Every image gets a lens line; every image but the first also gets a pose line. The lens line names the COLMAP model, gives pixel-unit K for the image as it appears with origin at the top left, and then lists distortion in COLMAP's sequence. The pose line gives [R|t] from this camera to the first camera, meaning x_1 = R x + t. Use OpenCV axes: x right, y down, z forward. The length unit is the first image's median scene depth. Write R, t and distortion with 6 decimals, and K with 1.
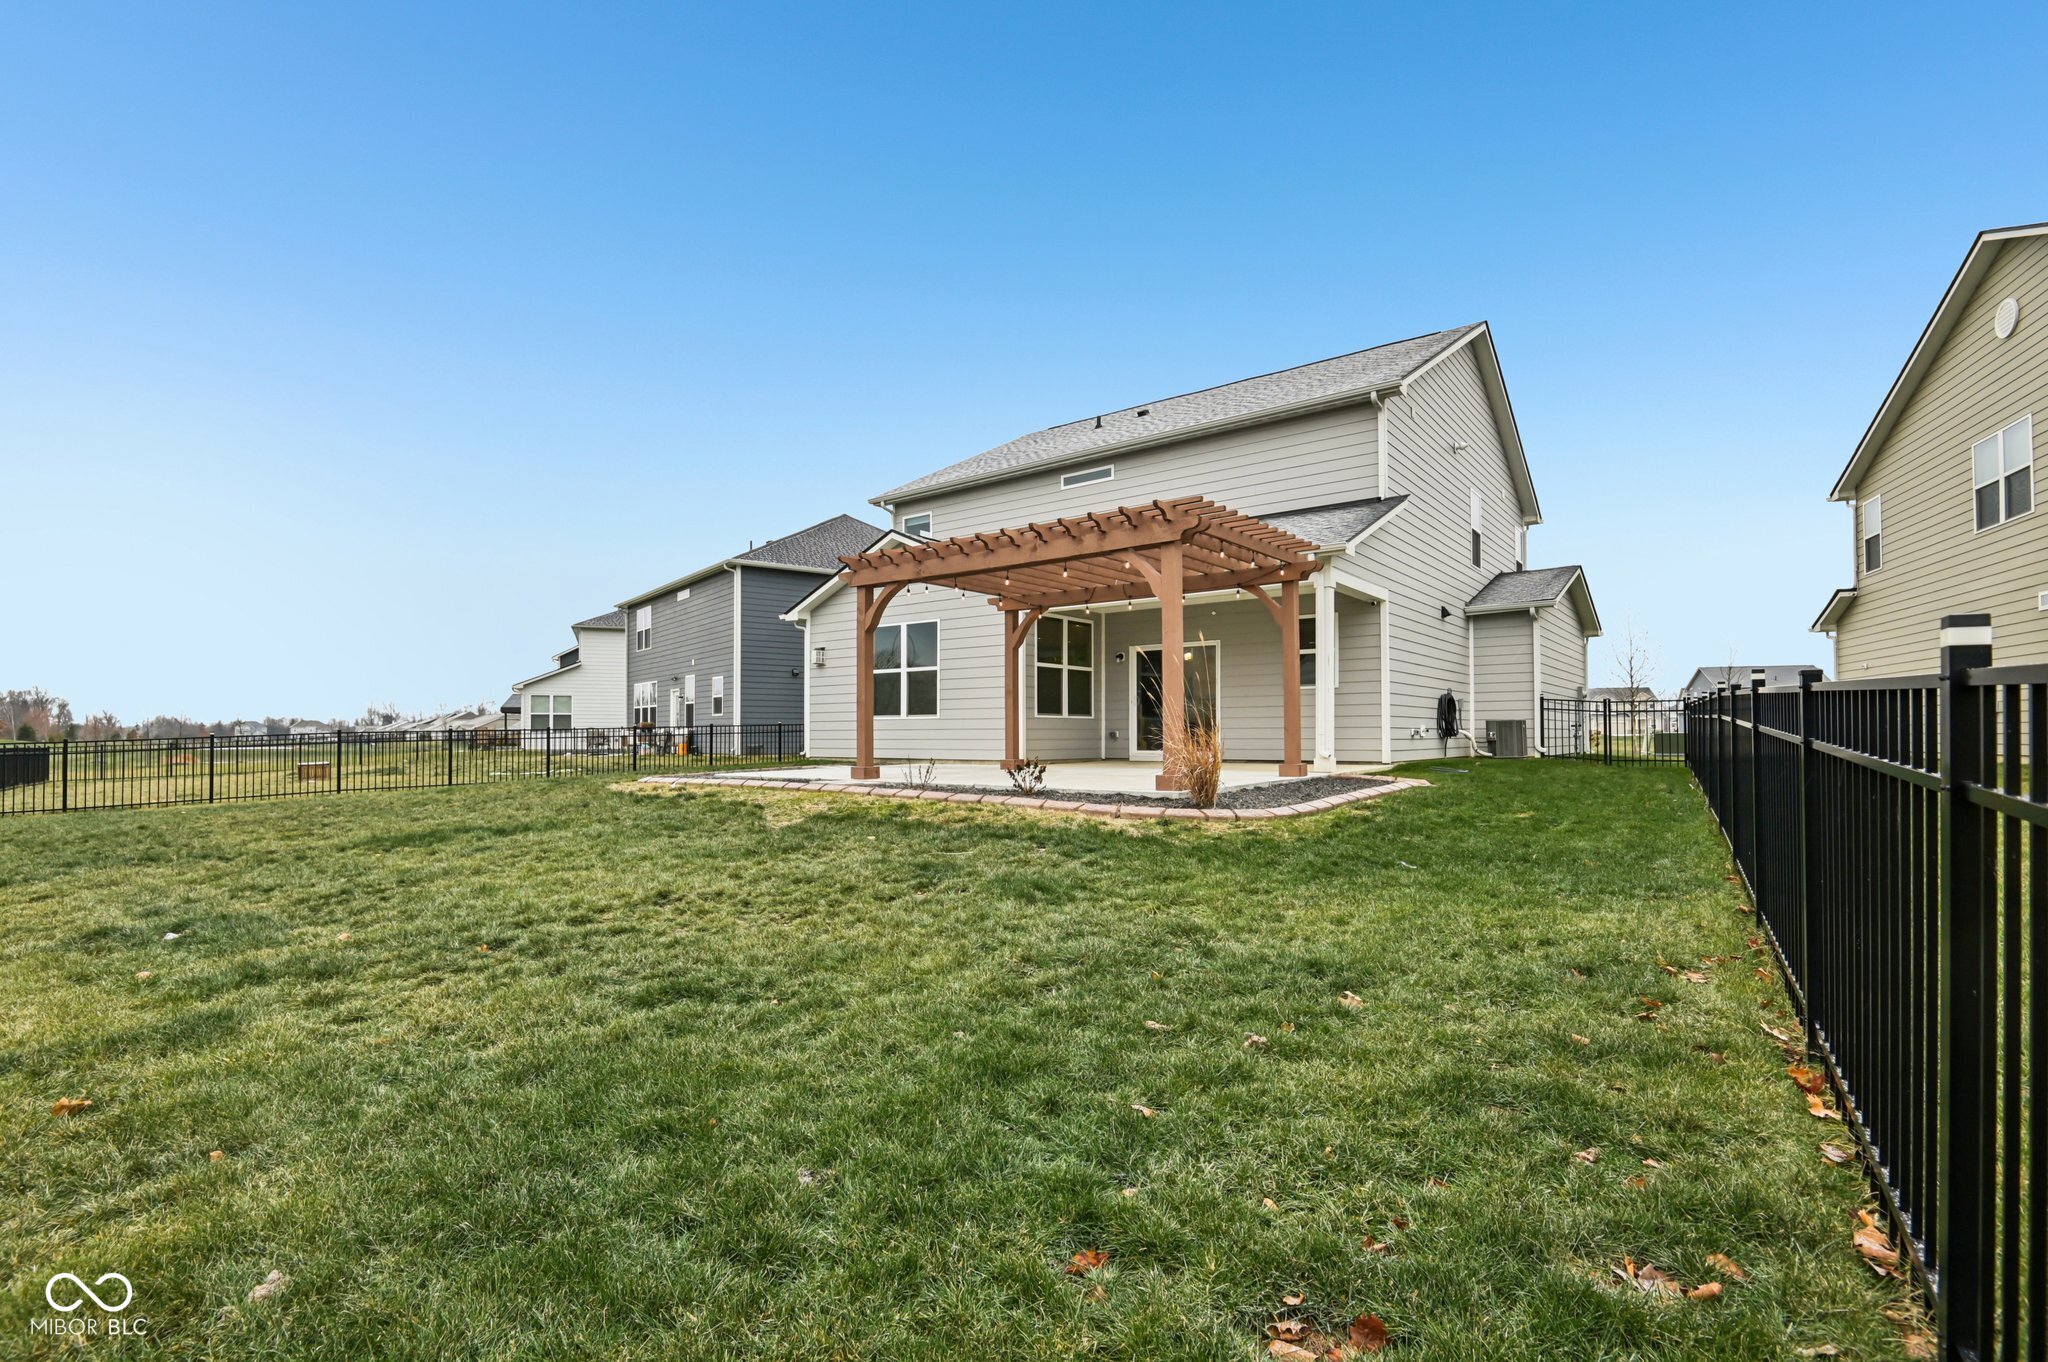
lens RADIAL K [[947.0, 0, 1017.8], [0, 947.0, 720.5], [0, 0, 1]] dist [-0.012162, -0.000673]
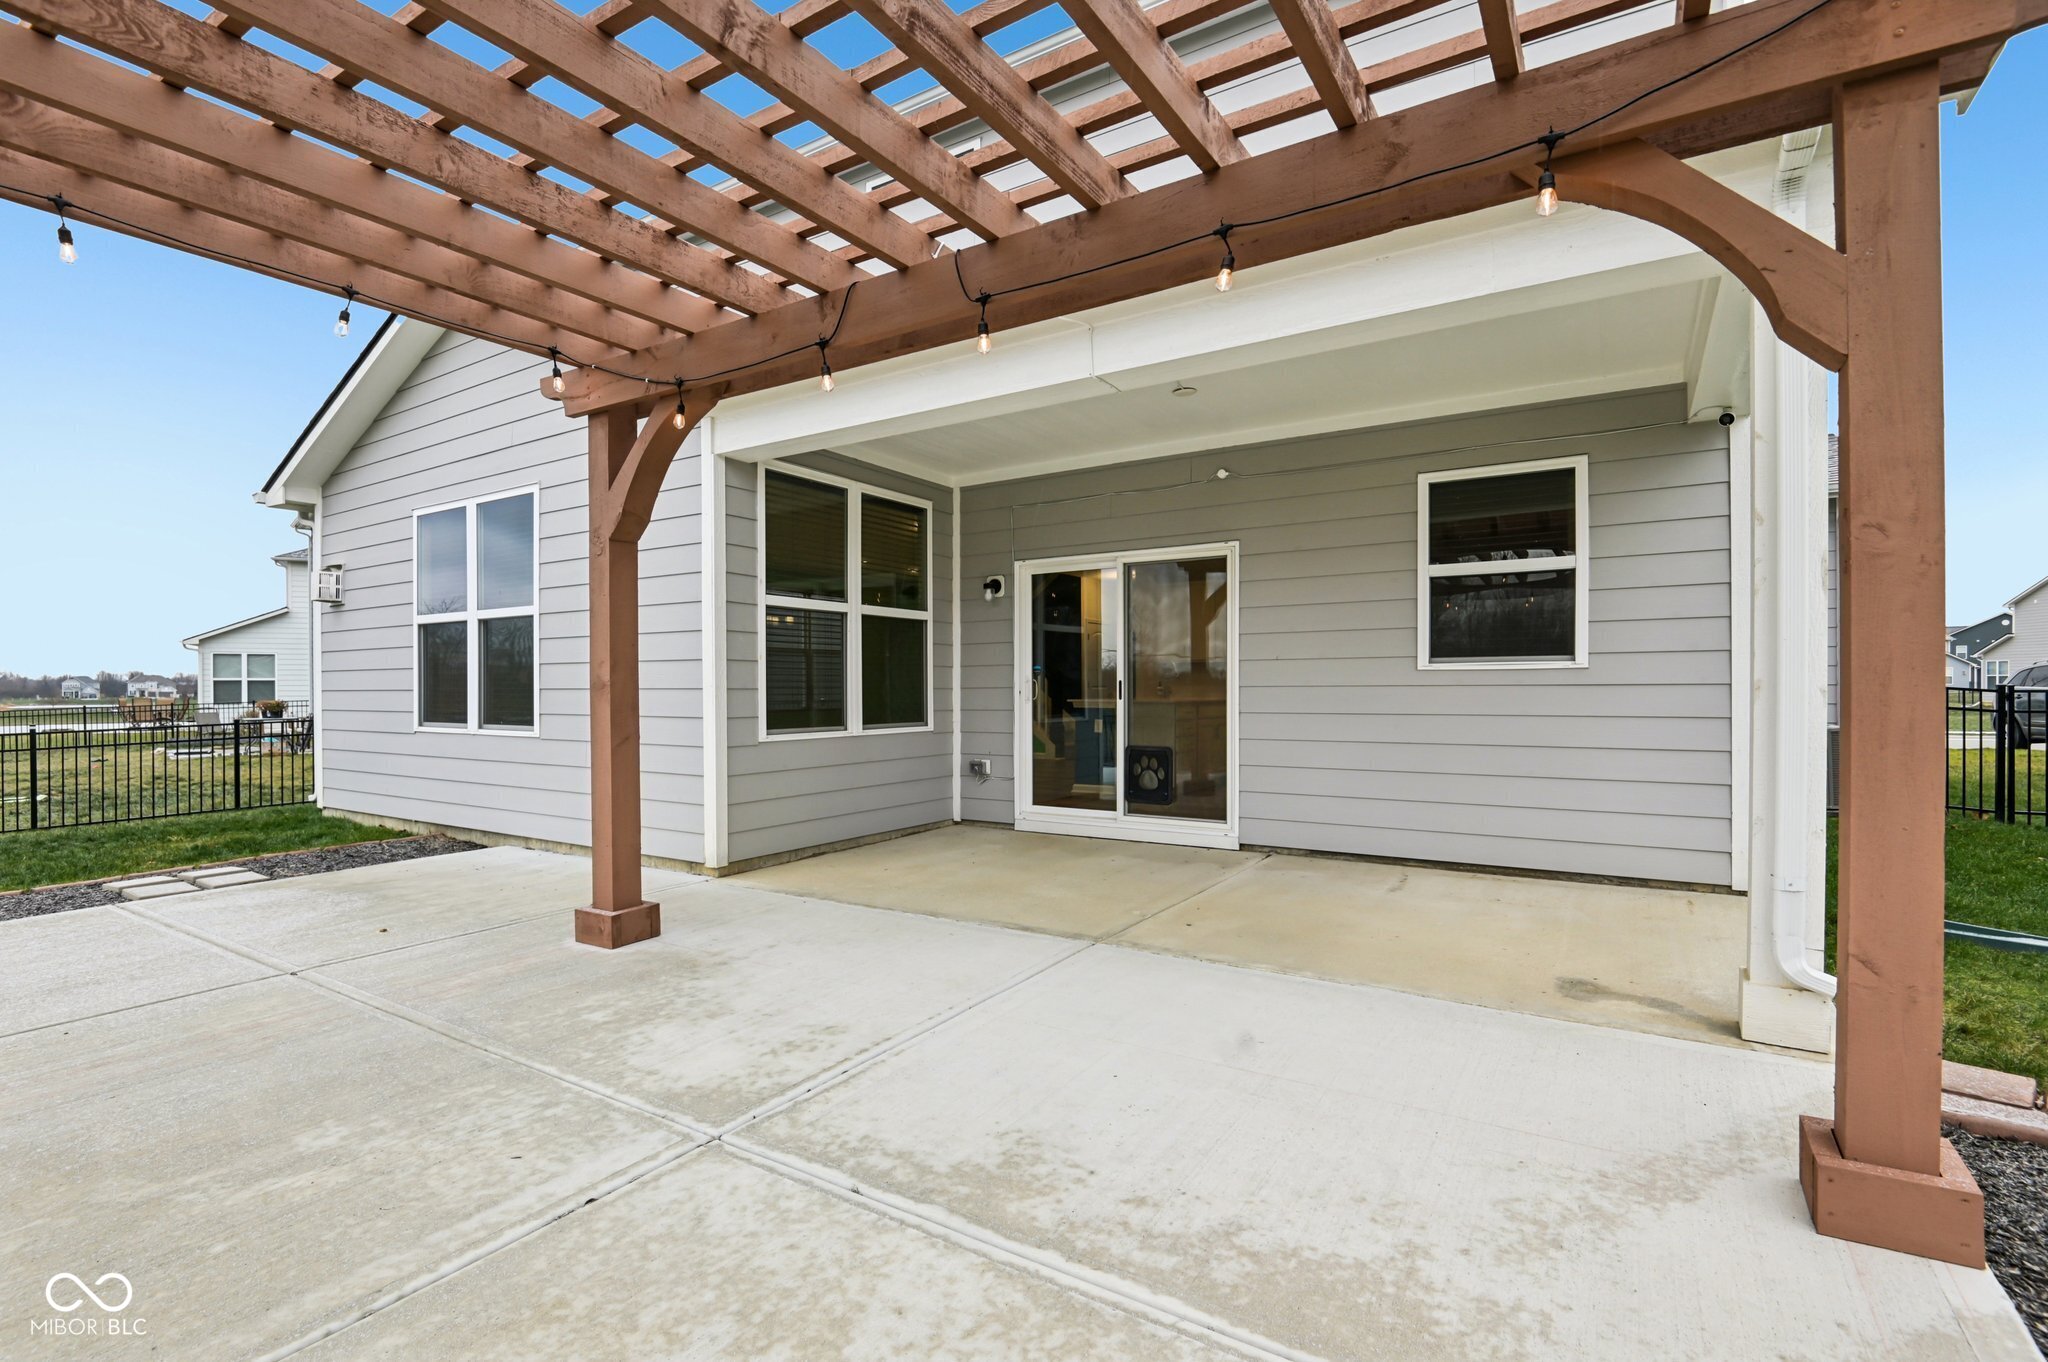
lens RADIAL K [[955.7, 0, 1013.5], [0, 955.7, 685.7], [0, 0, 1]] dist [-0.001849, -0.000332]
pose [[0.996277, -0.001896, 0.086189, 0.079726], [0.000862, 0.999927, 0.012038, -0.027523], [-0.086206, -0.011919, 0.996206, 0.569049]]
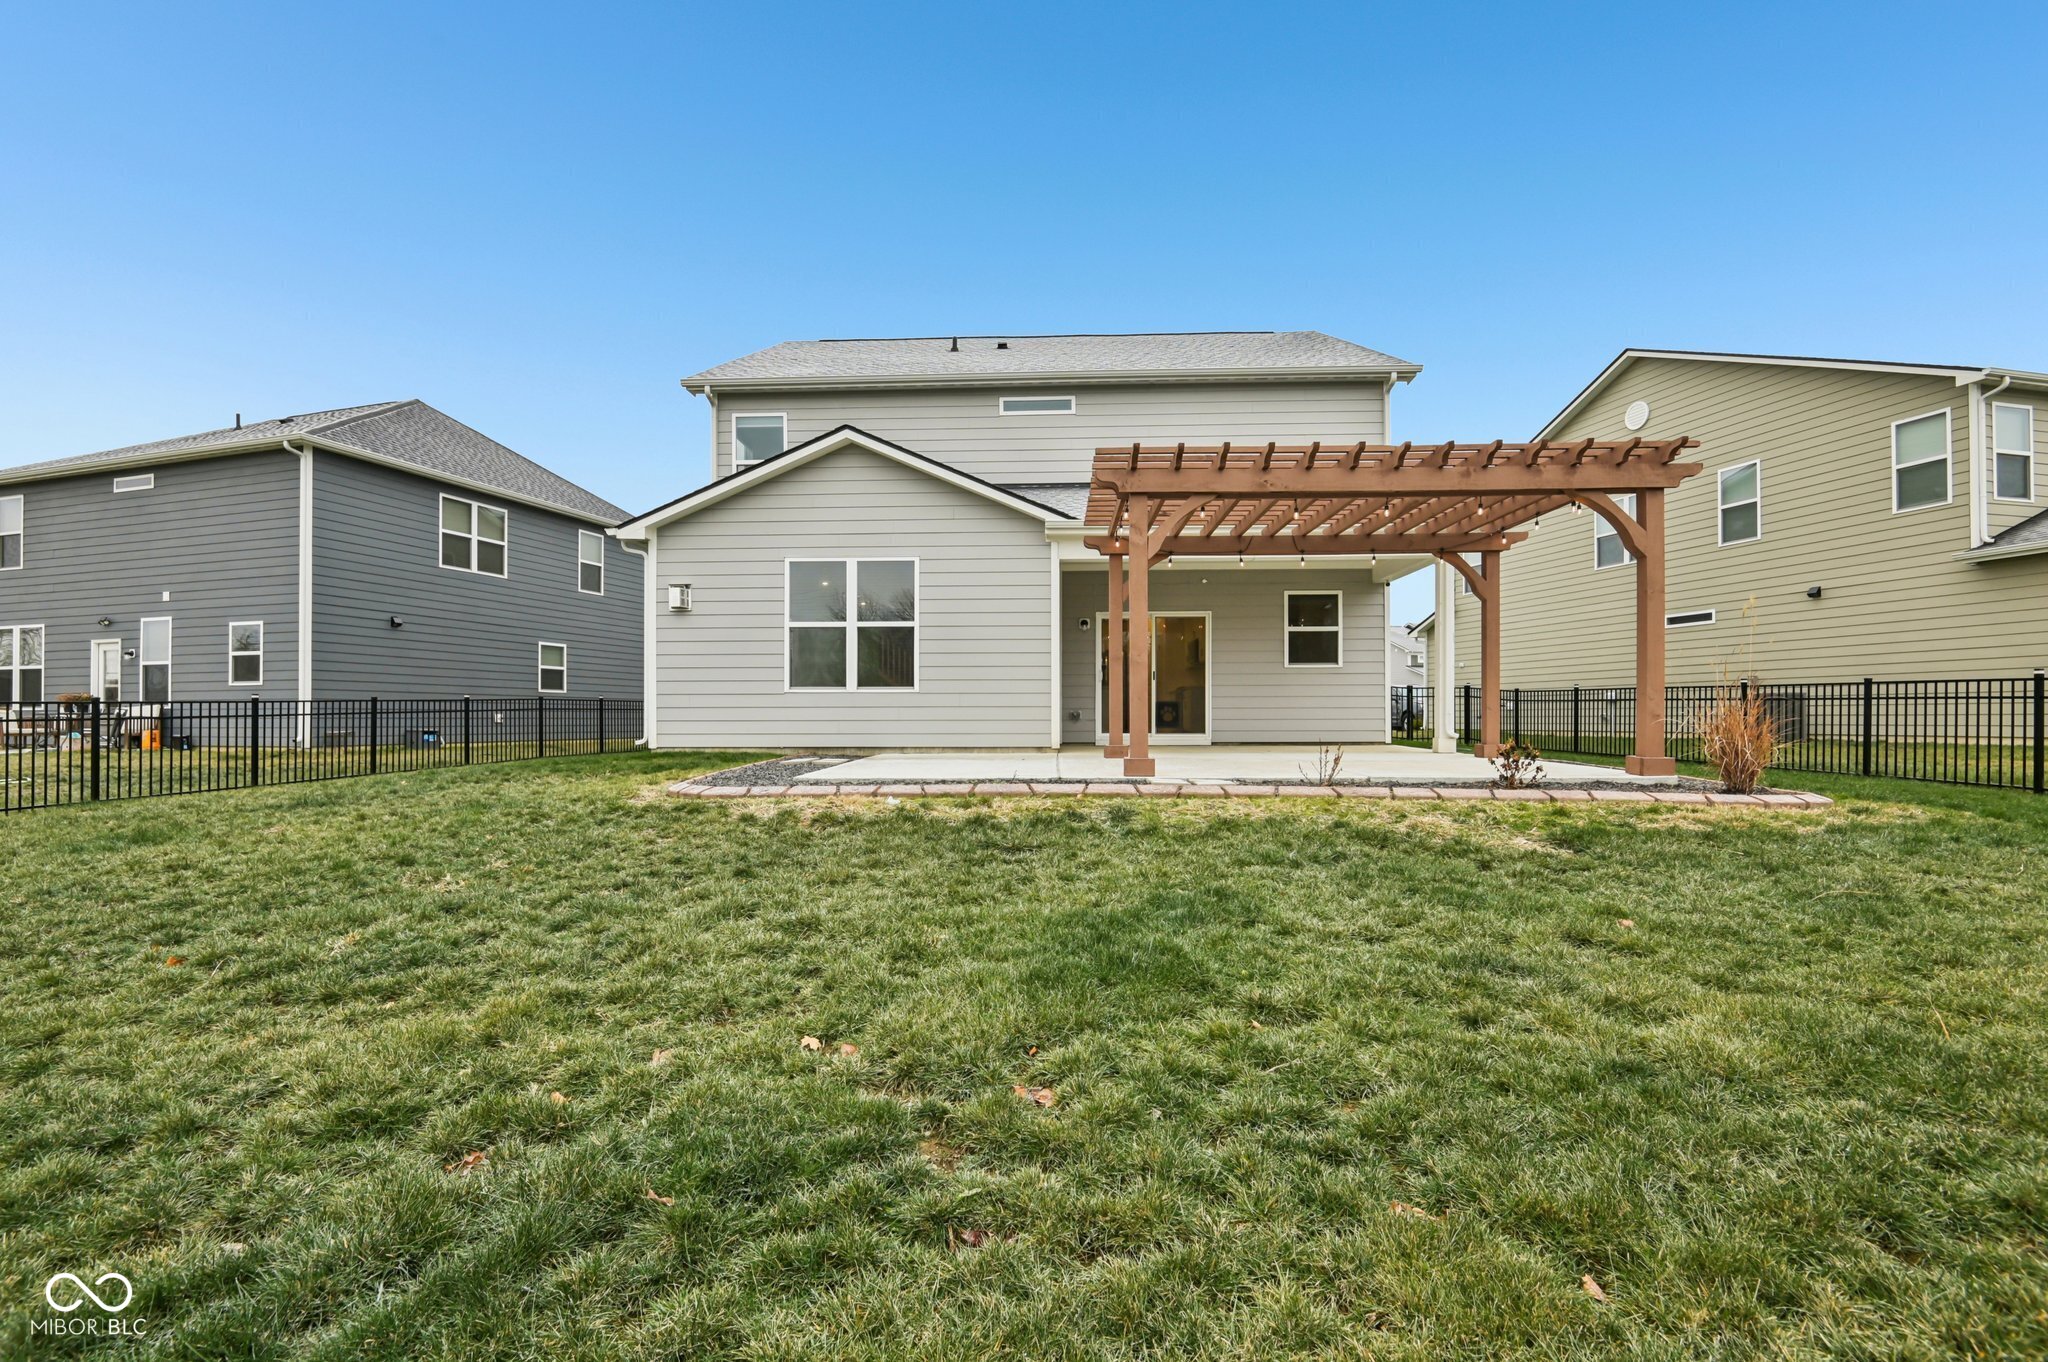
lens RADIAL K [[947.0, 0, 1017.8], [0, 947.0, 720.5], [0, 0, 1]] dist [-0.012162, -0.000673]
pose [[0.814153, -0.000544, 0.580650, -0.437415], [-0.008249, 0.999888, 0.012503, 0.009982], [-0.580591, -0.014969, 0.814058, 0.339860]]
